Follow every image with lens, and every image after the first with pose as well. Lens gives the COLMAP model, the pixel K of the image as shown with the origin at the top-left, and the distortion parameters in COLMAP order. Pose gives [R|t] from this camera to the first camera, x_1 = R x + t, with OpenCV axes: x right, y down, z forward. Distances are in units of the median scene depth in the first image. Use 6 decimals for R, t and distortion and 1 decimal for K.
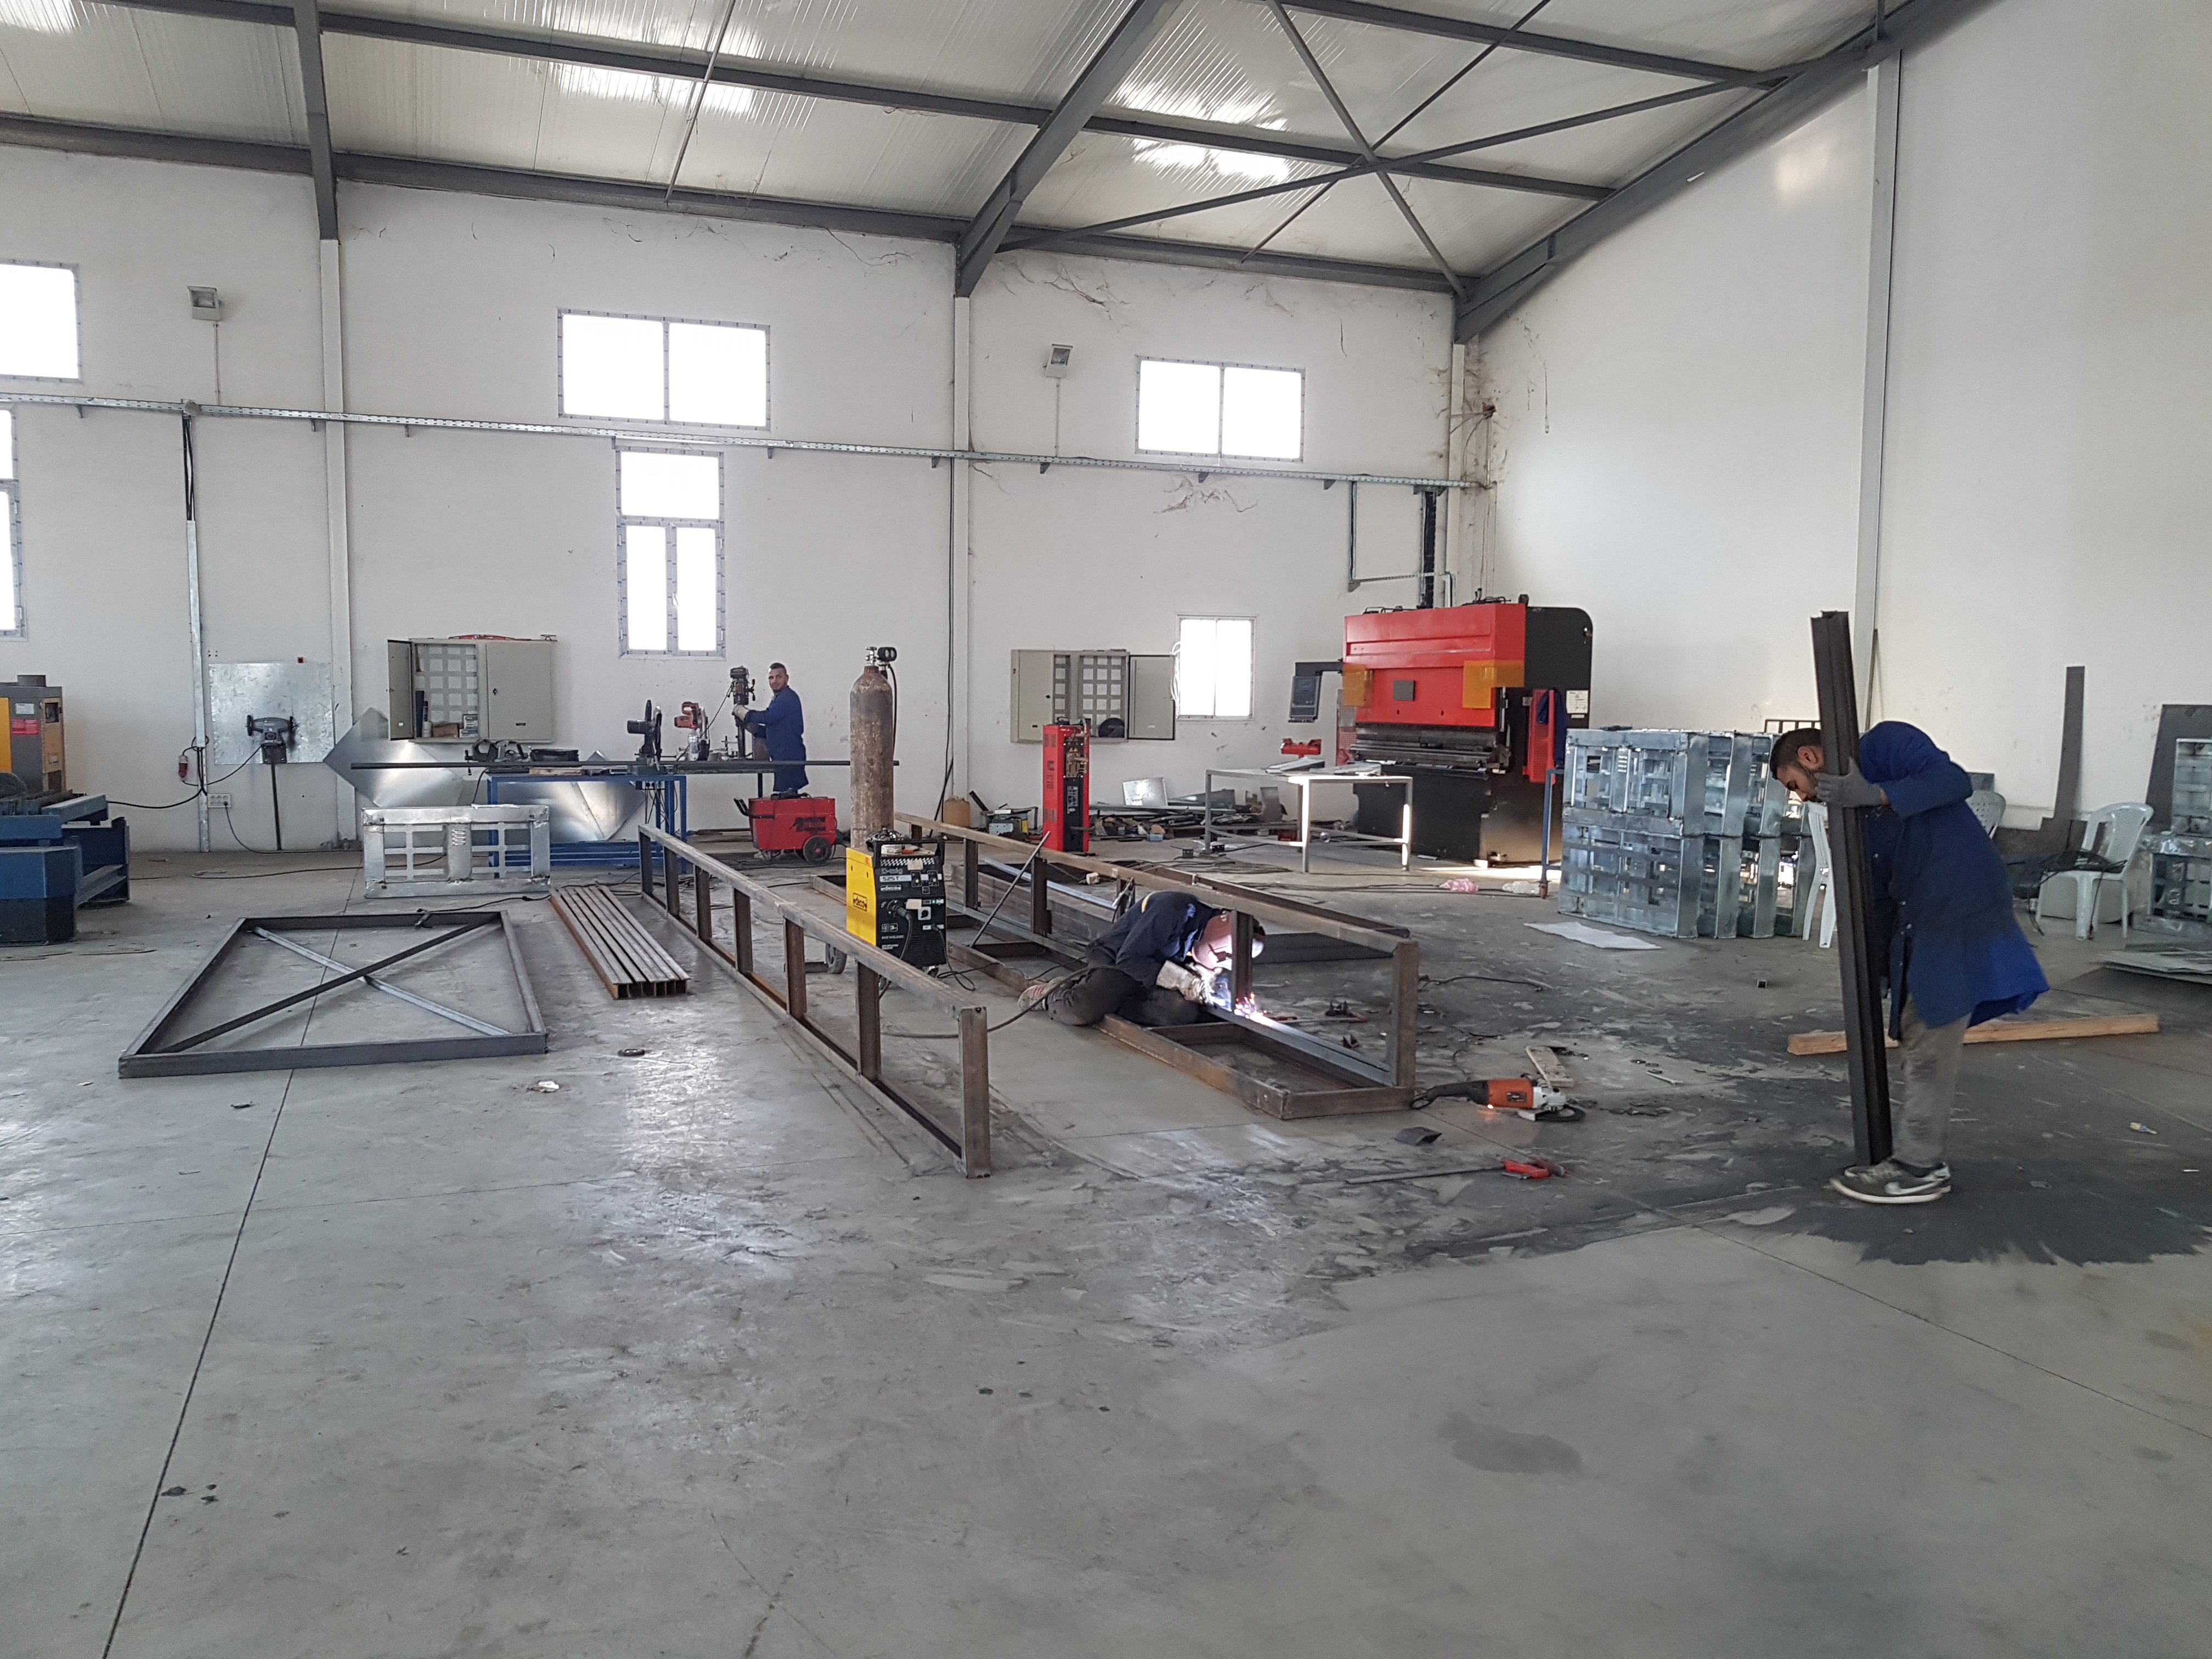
lens RADIAL K [[1729.5, 0, 1060.9], [0, 1729.5, 880.9], [0, 0, 1]] dist [-0.010781, 0.001975]
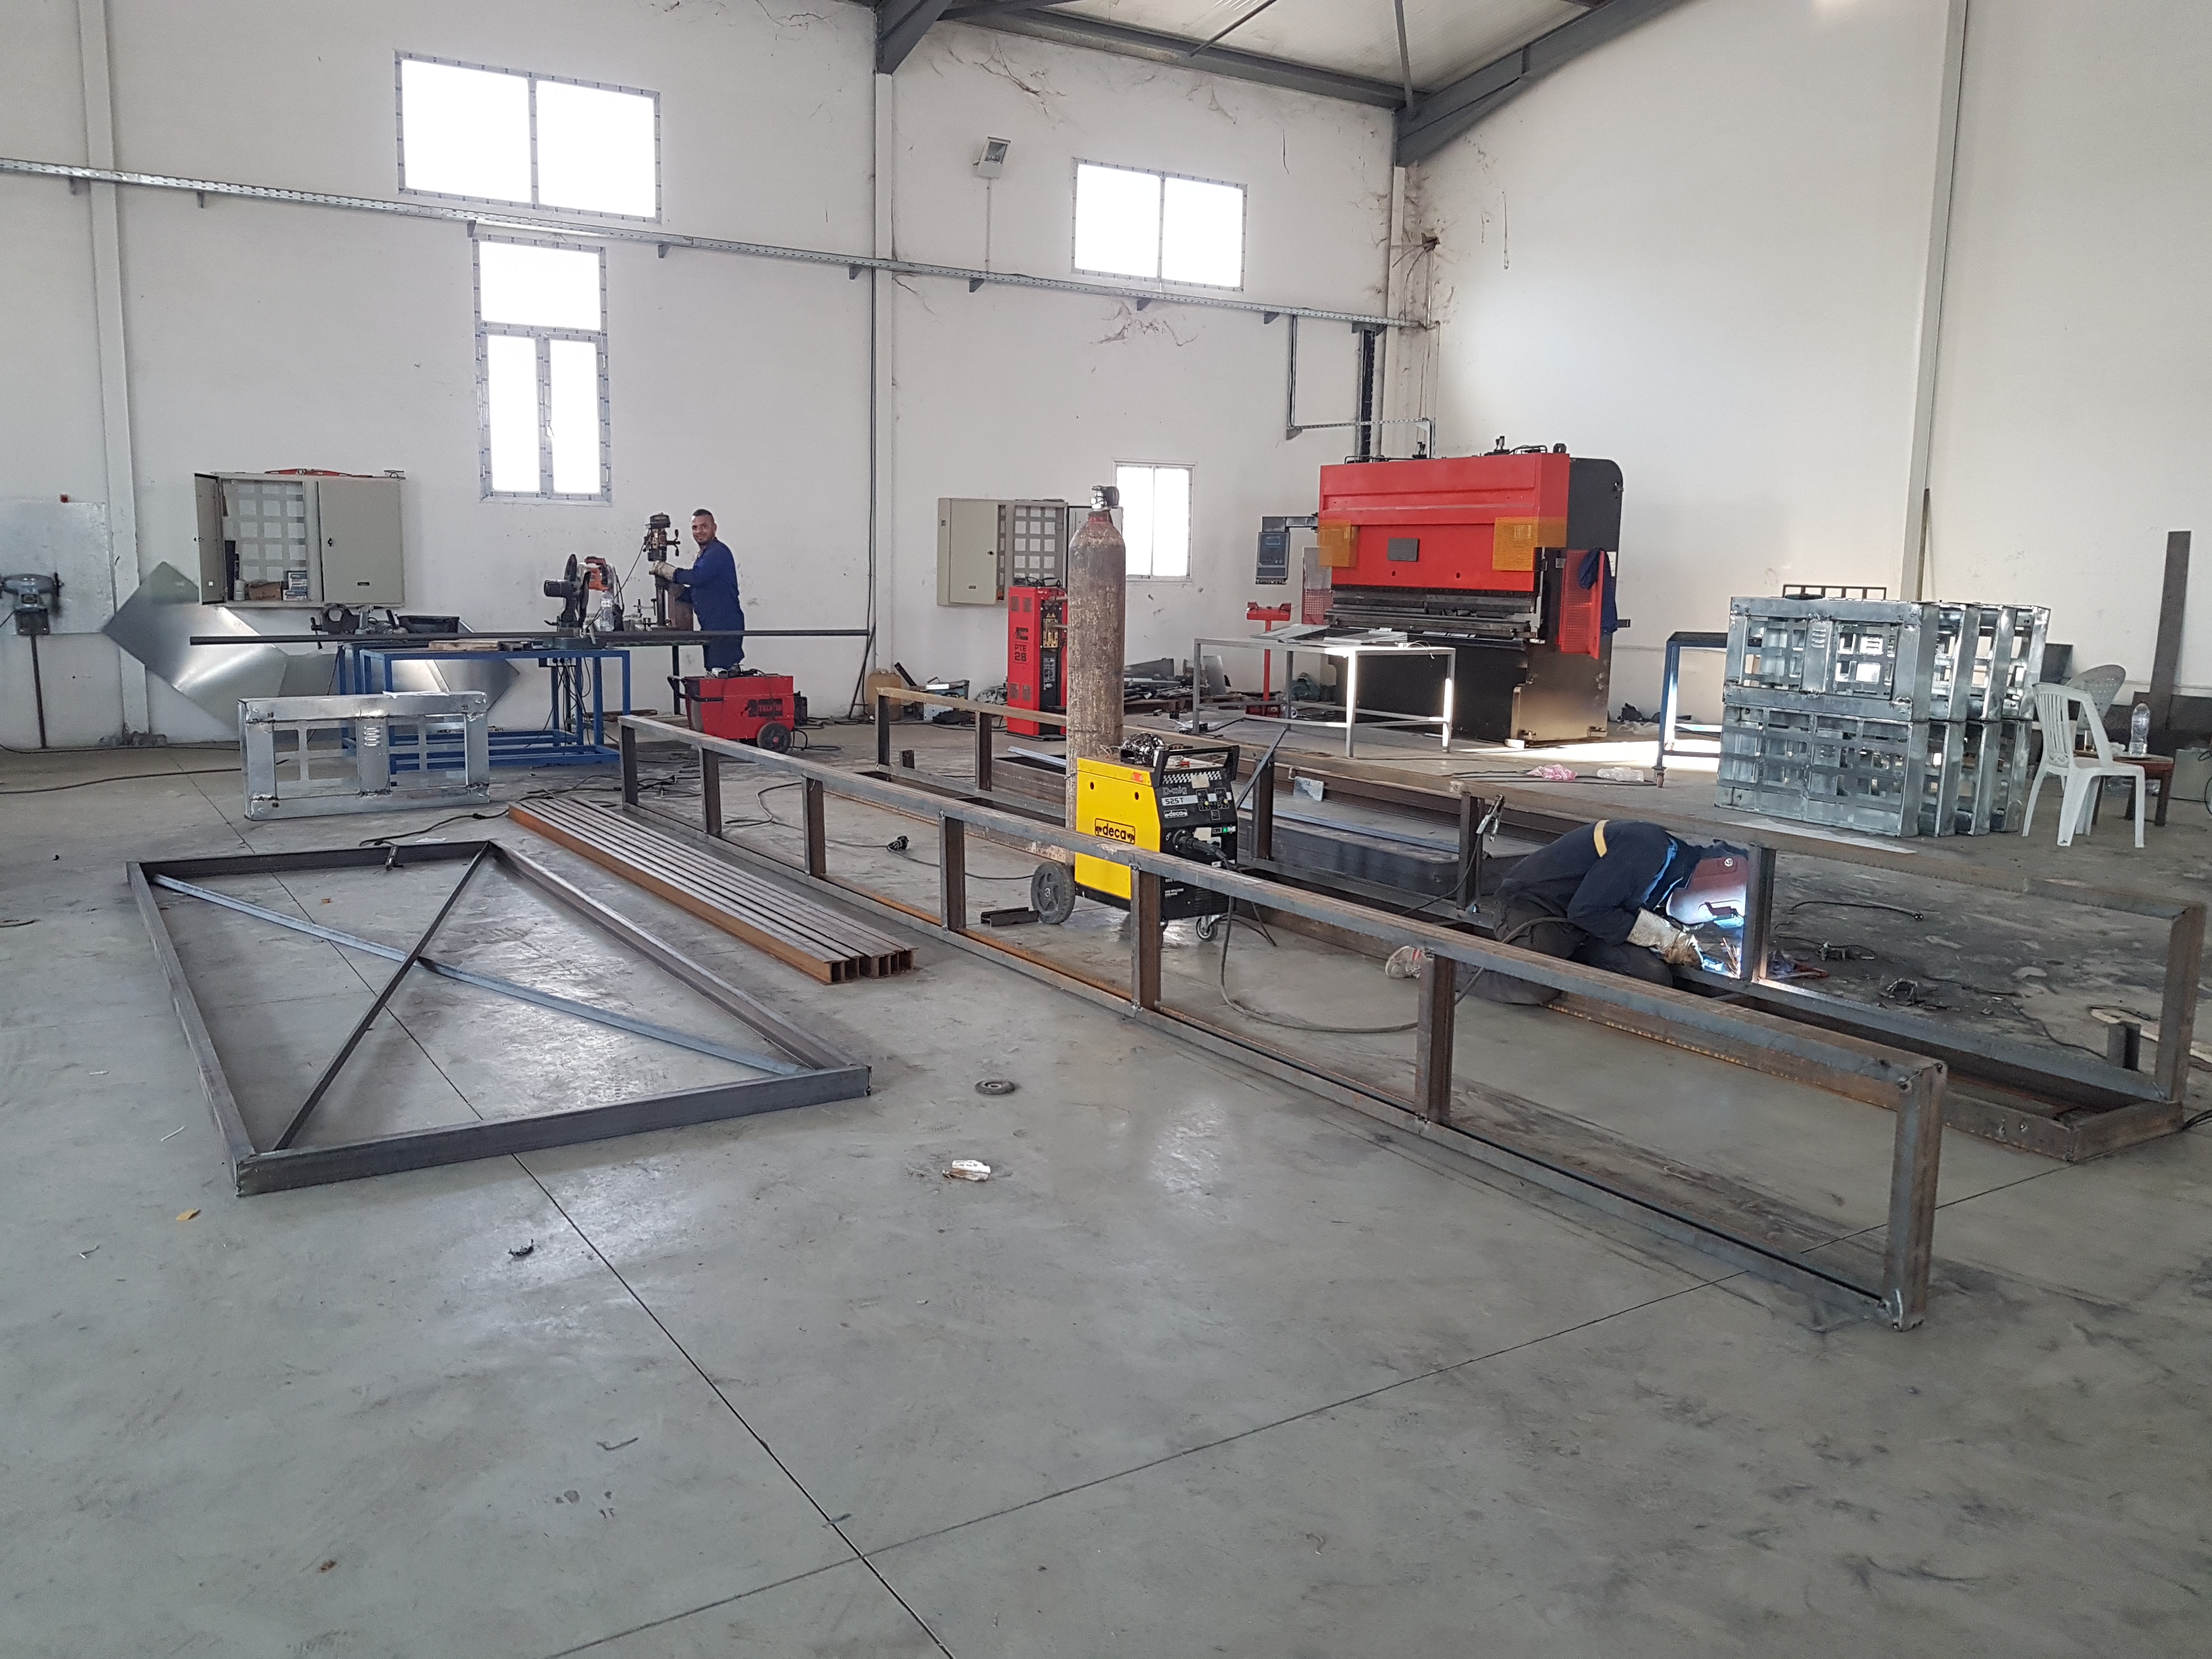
lens RADIAL K [[1724.9, 0, 1083.9], [0, 1724.9, 840.9], [0, 0, 1]] dist [-0.009368, -0.005968]
pose [[0.978563, -0.026327, 0.204256, -0.145243], [0.014264, 0.998078, 0.060306, -0.014812], [-0.205451, -0.056100, 0.977058, 0.143755]]
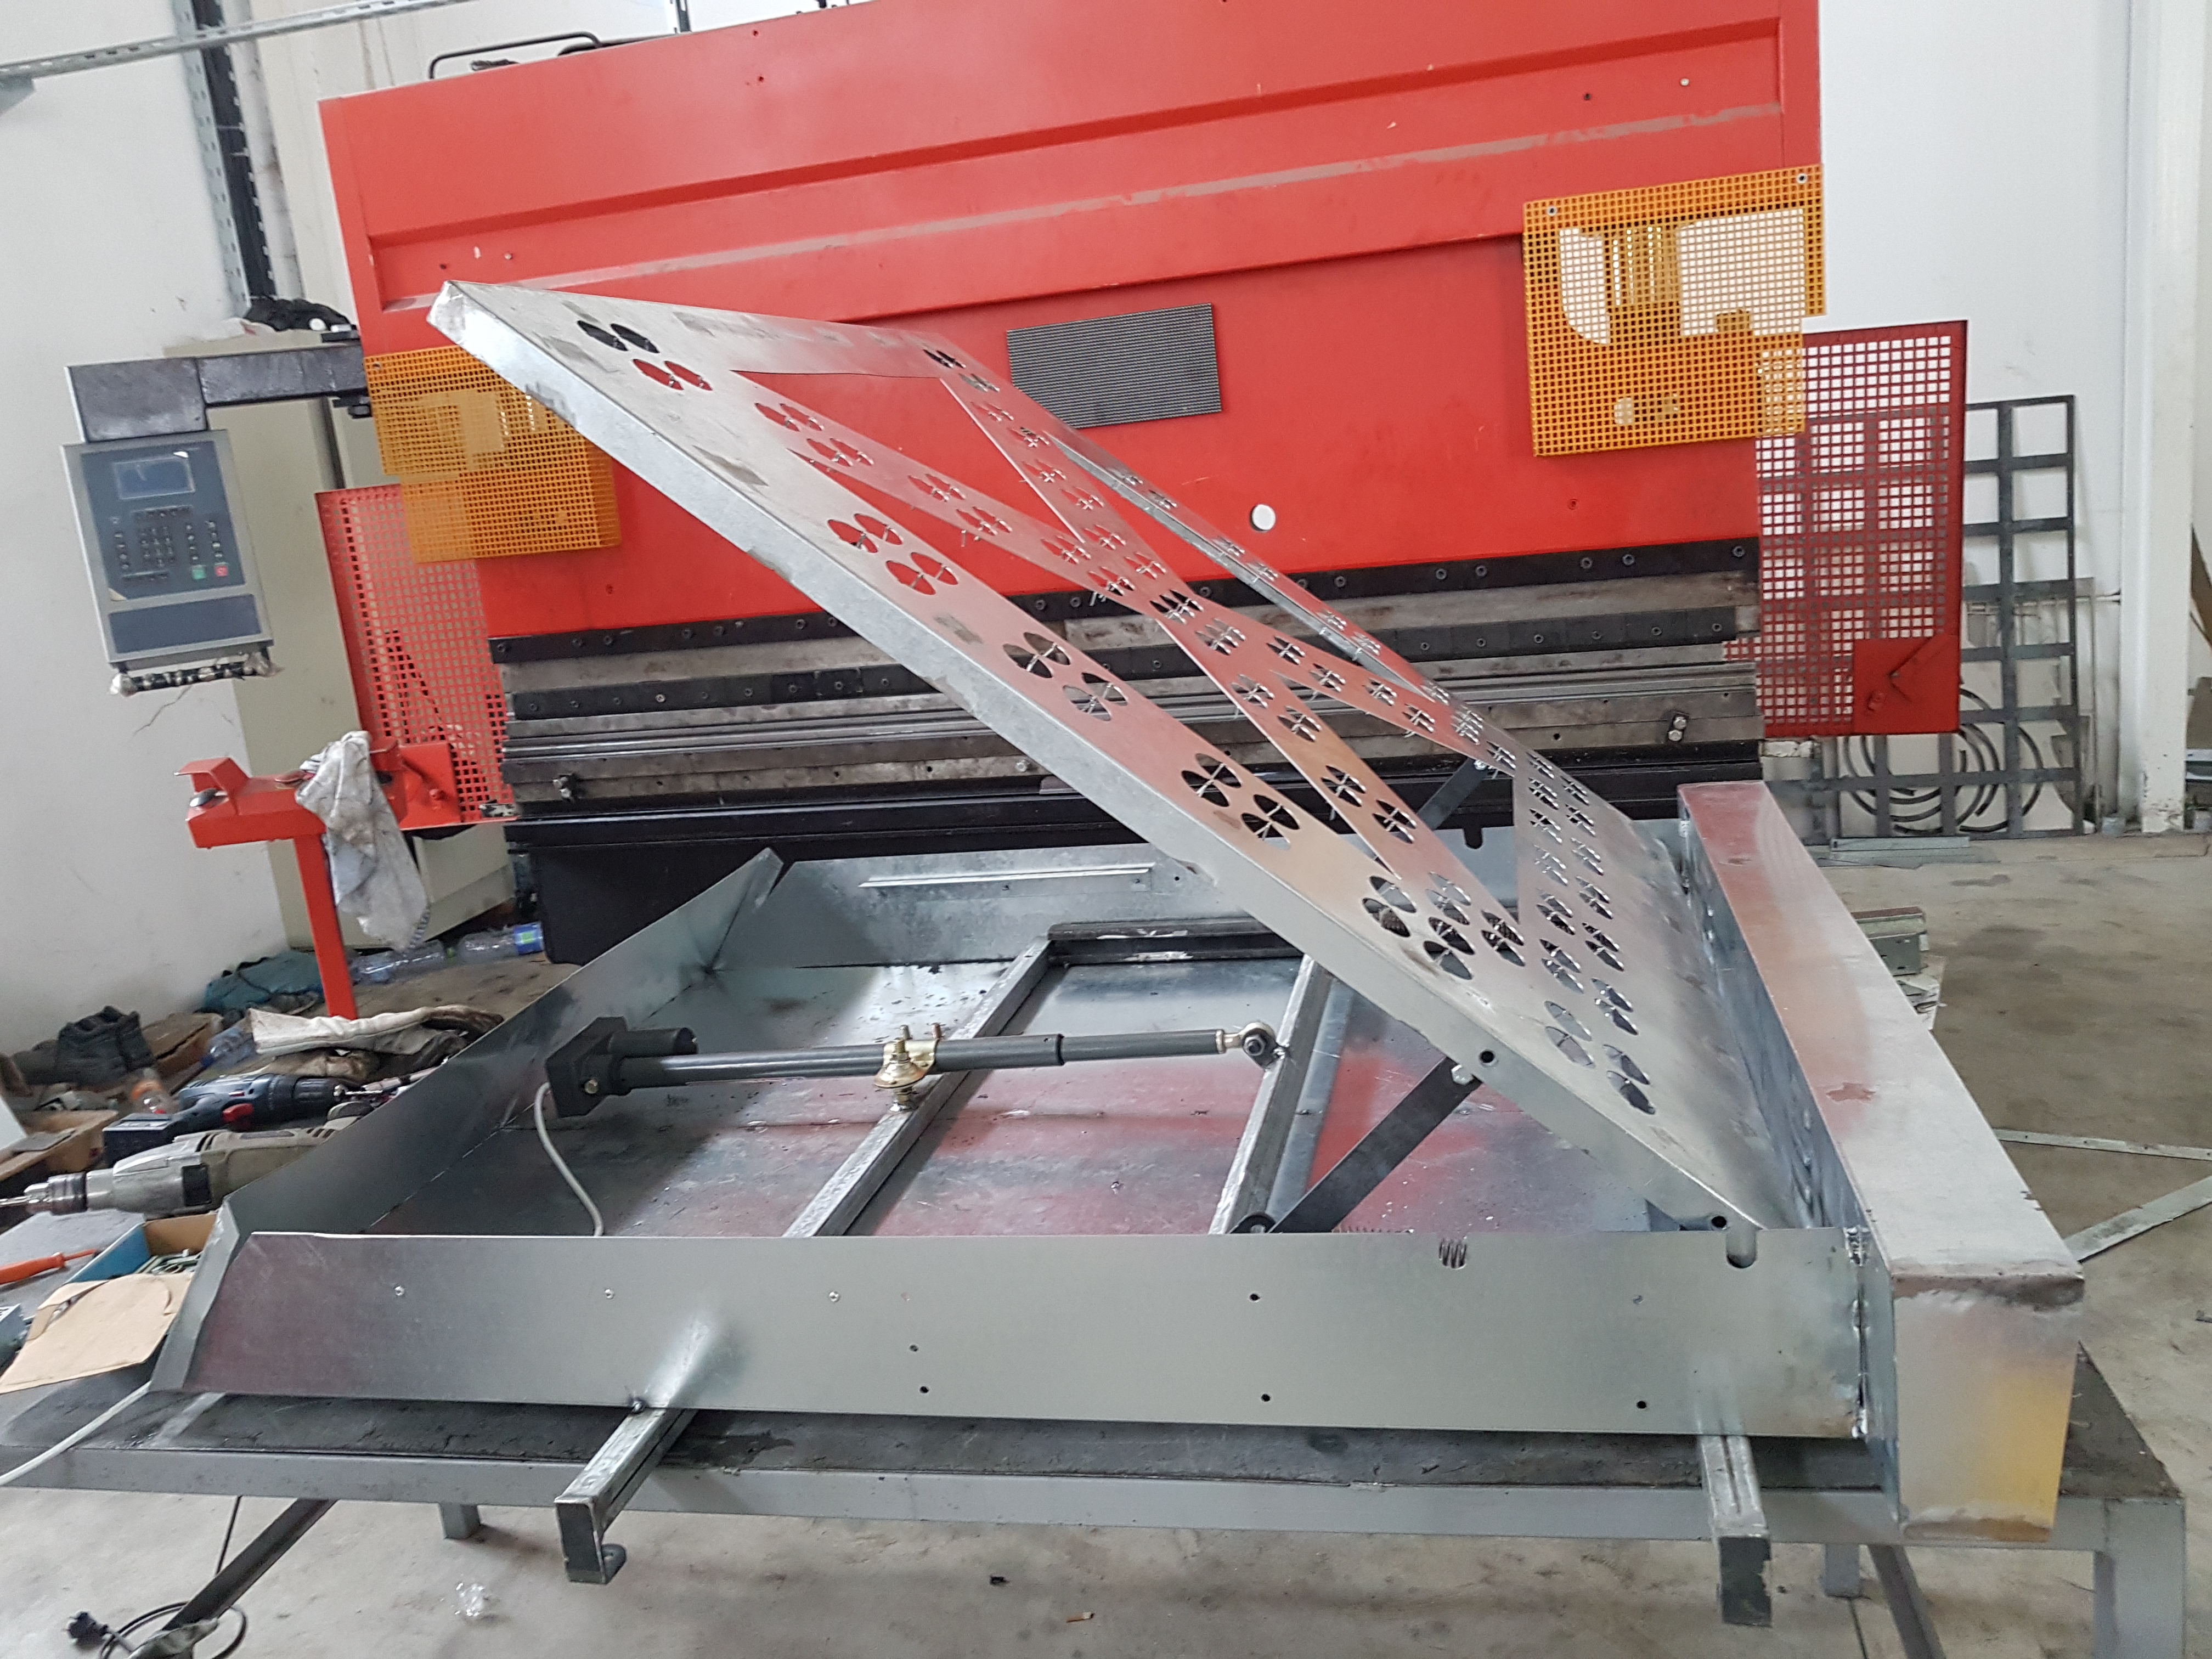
lens RADIAL K [[1759.0, 0, 1107.2], [0, 1759.0, 795.2], [0, 0, 1]] dist [0.004422, 0.004140]
pose [[0.532931, -0.237278, 0.812209, 0.031576], [0.196299, 0.968360, 0.154095, -0.092148], [-0.823074, 0.077314, 0.562647, 0.828903]]
